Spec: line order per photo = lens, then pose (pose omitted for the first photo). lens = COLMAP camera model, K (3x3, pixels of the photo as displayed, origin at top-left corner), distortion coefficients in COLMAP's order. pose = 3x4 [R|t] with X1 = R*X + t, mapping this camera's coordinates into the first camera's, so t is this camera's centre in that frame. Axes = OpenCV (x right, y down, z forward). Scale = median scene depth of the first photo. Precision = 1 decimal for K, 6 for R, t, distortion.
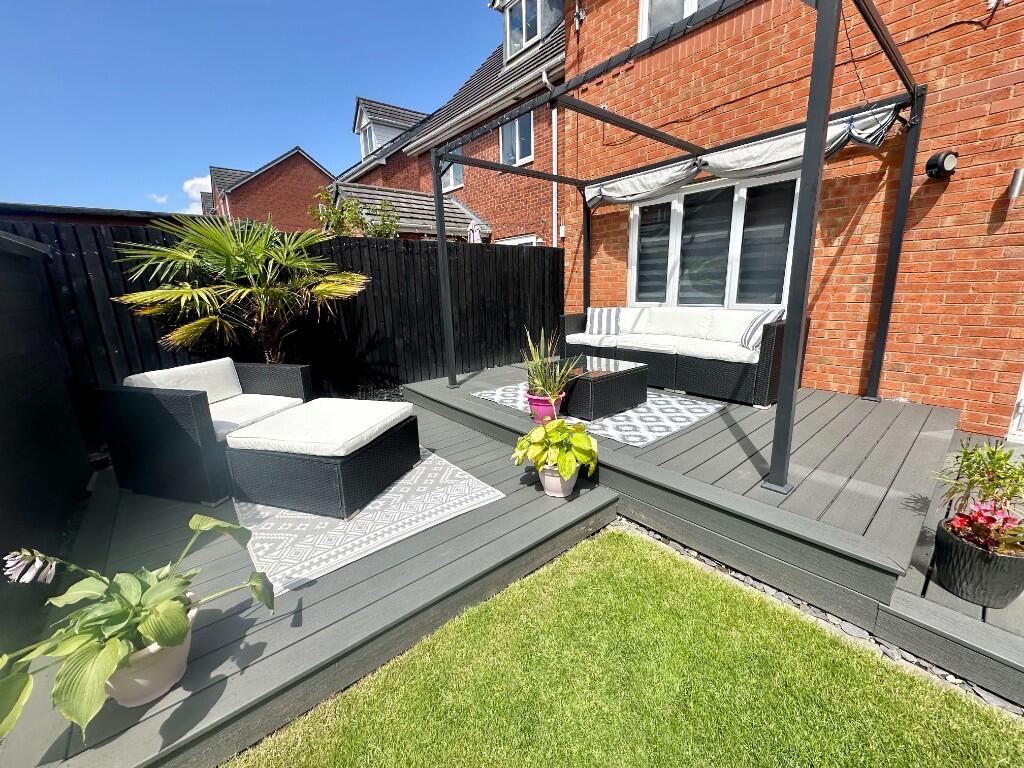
lens RADIAL K [[409.9, 0, 512.5], [0, 409.9, 382.7], [0, 0, 1]] dist [-0.002603, -0.000189]
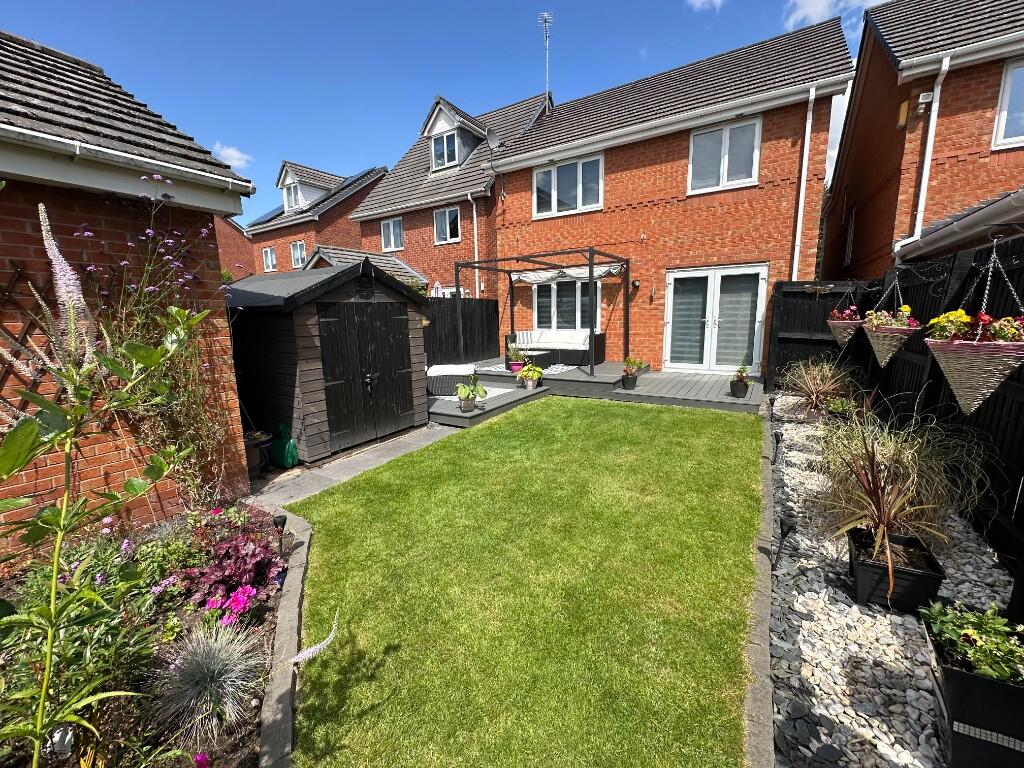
lens RADIAL K [[409.9, 0, 512.5], [0, 409.9, 382.7], [0, 0, 1]] dist [-0.002603, -0.000189]
pose [[0.952206, -0.043101, 0.302401, -0.494819], [0.065186, 0.995862, -0.063321, 0.214631], [-0.298421, 0.080007, 0.951075, -0.986413]]
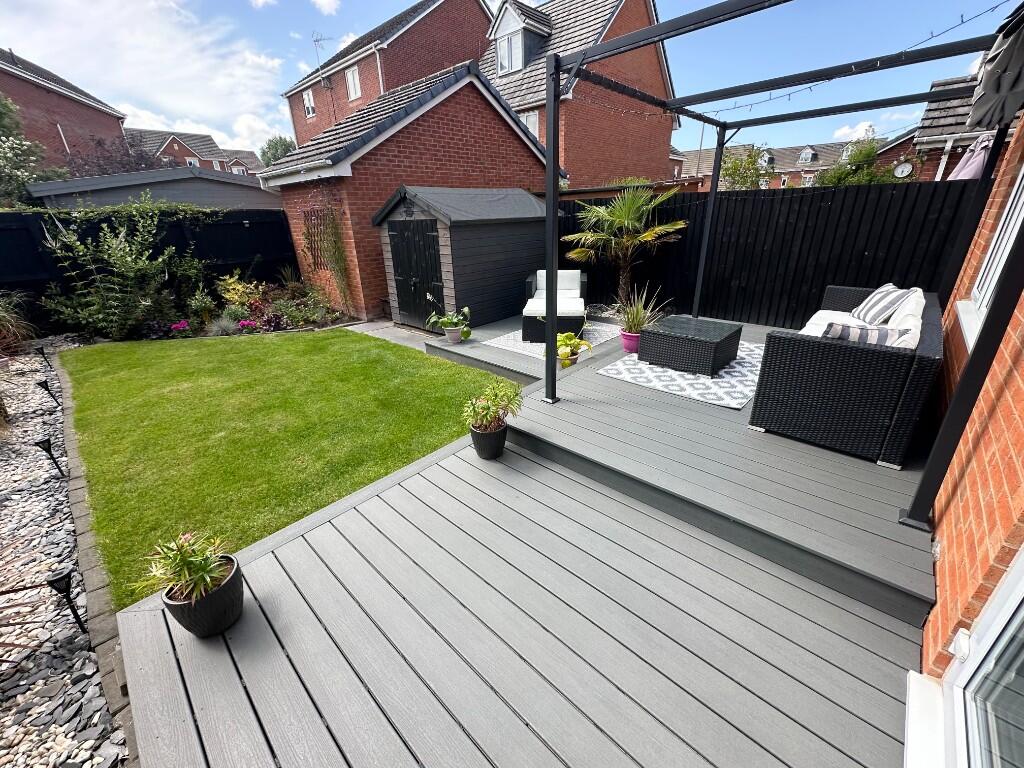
lens RADIAL K [[409.9, 0, 512.5], [0, 409.9, 382.7], [0, 0, 1]] dist [-0.002603, -0.000189]
pose [[0.121398, 0.407011, -0.905320, 0.891603], [-0.206969, 0.902398, 0.377944, -0.167907], [0.970787, 0.141491, 0.193787, 0.227219]]
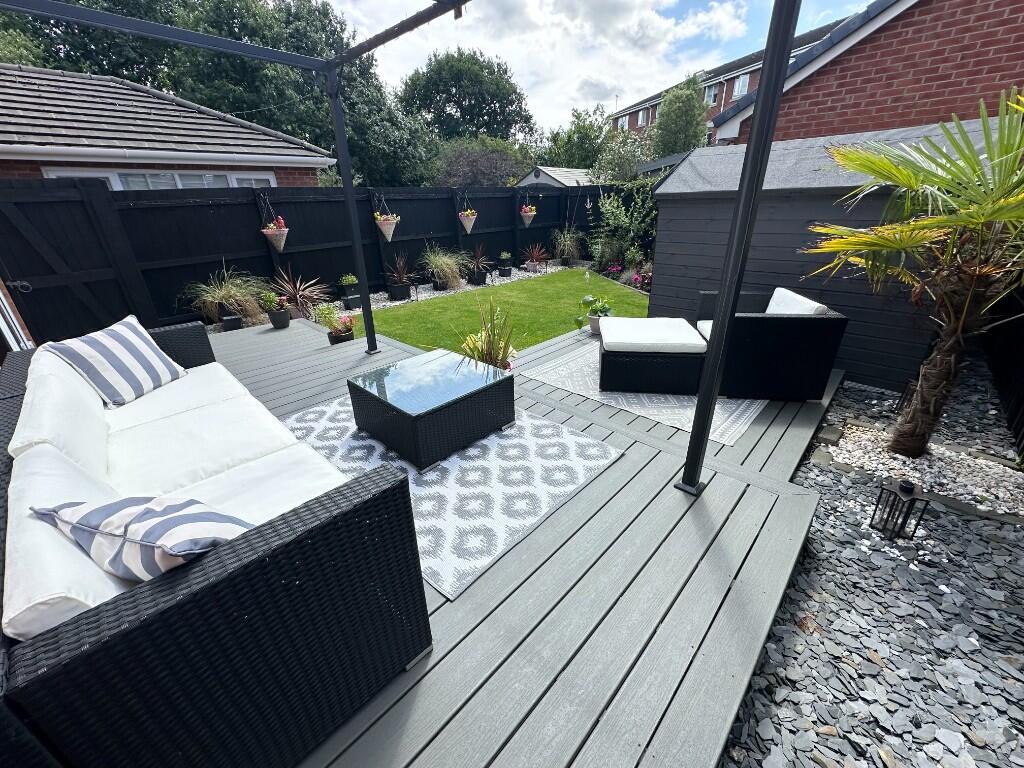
lens RADIAL K [[409.9, 0, 512.5], [0, 409.9, 382.7], [0, 0, 1]] dist [-0.002603, -0.000189]
pose [[-0.993149, 0.084871, -0.080325, 0.252270], [0.019814, 0.799739, 0.600020, -0.282315], [0.115163, 0.594318, -0.795942, 0.944586]]
